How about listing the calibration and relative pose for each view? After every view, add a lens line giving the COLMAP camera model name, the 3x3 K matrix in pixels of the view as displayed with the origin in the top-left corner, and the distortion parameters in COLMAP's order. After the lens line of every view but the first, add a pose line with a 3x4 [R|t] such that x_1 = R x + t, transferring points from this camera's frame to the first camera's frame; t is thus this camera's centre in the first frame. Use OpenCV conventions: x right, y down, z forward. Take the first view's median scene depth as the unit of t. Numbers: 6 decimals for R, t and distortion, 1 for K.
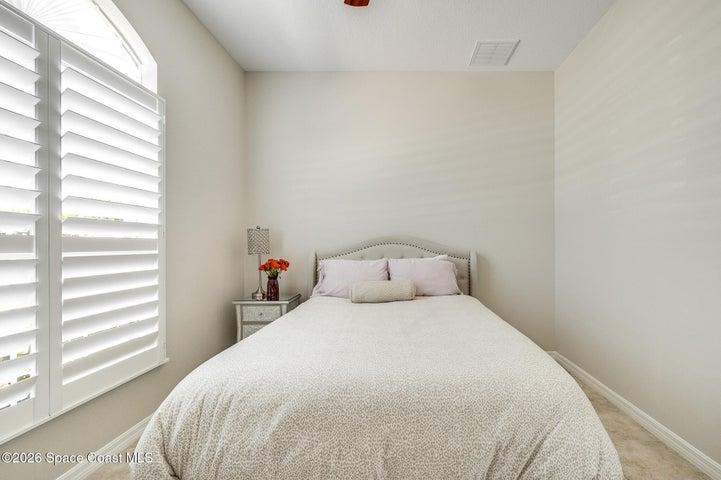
lens RADIAL K [[294.7, 0, 360.5], [0, 294.7, 251.4], [0, 0, 1]] dist [0.000696, -0.000075]
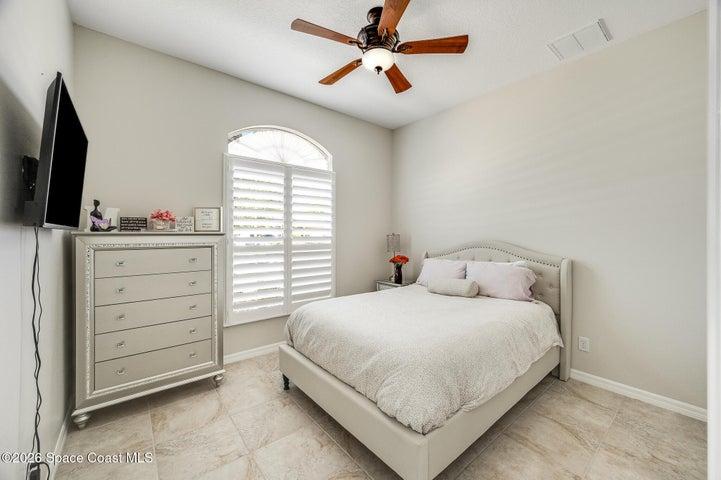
lens RADIAL K [[281.3, 0, 360.5], [0, 281.3, 240.0], [0, 0, 1]] dist [0.000272, -0.000007]
pose [[0.640978, 0.014551, -0.767421, 0.753066], [-0.008349, 0.999893, 0.011985, -0.076043], [0.767514, -0.001275, 0.641031, -0.060726]]
